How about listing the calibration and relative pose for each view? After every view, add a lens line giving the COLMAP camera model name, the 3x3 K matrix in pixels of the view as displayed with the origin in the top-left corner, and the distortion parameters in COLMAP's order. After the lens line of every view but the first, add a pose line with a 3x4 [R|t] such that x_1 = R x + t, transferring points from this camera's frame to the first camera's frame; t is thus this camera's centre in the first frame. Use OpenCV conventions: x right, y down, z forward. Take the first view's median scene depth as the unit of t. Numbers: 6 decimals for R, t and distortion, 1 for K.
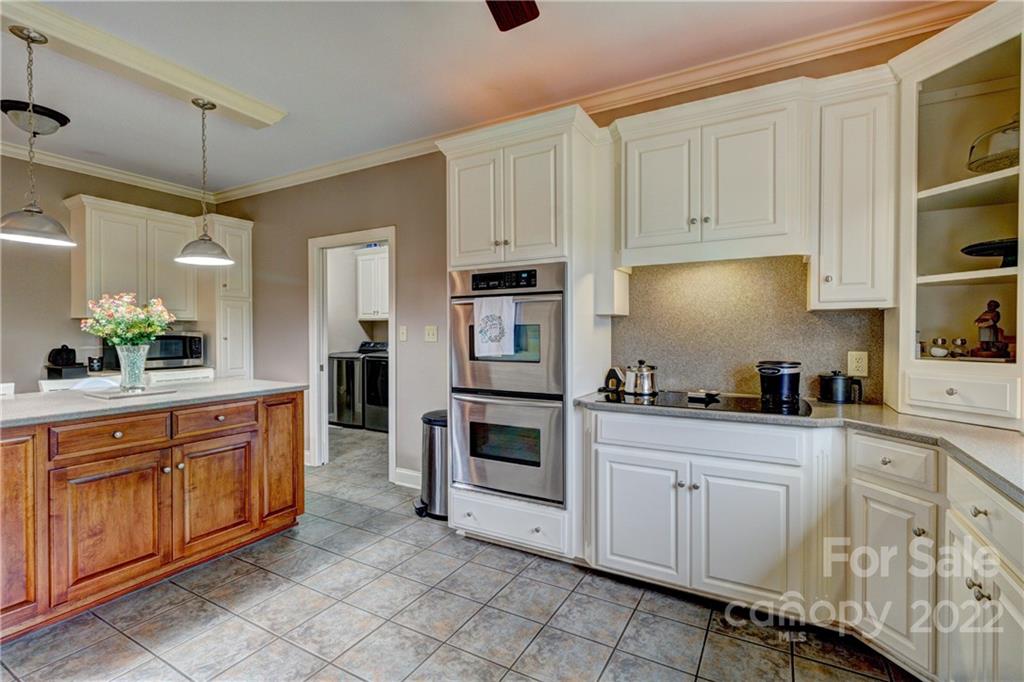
lens RADIAL K [[471.0, 0, 512.9], [0, 471.0, 338.1], [0, 0, 1]] dist [0.006923, 0.000088]
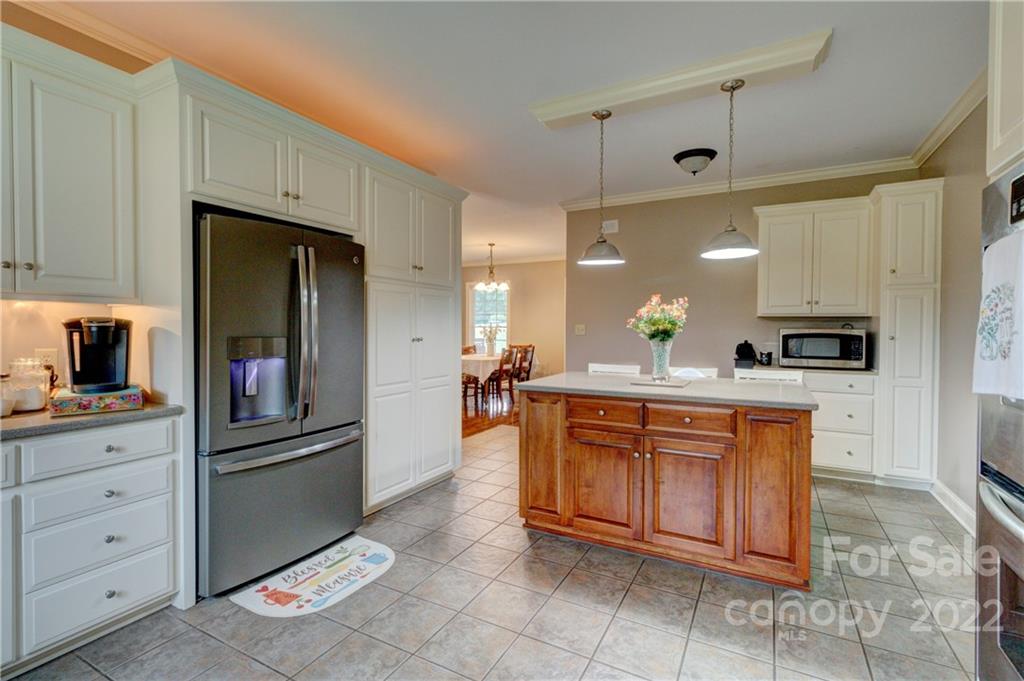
lens RADIAL K [[471.0, 0, 512.9], [0, 471.0, 337.6], [0, 0, 1]] dist [0.006923, 0.000088]
pose [[0.016087, 0.019774, -0.999675, 0.293756], [-0.016024, 0.999681, 0.019516, -0.008042], [0.999742, 0.015705, 0.016399, 0.581564]]
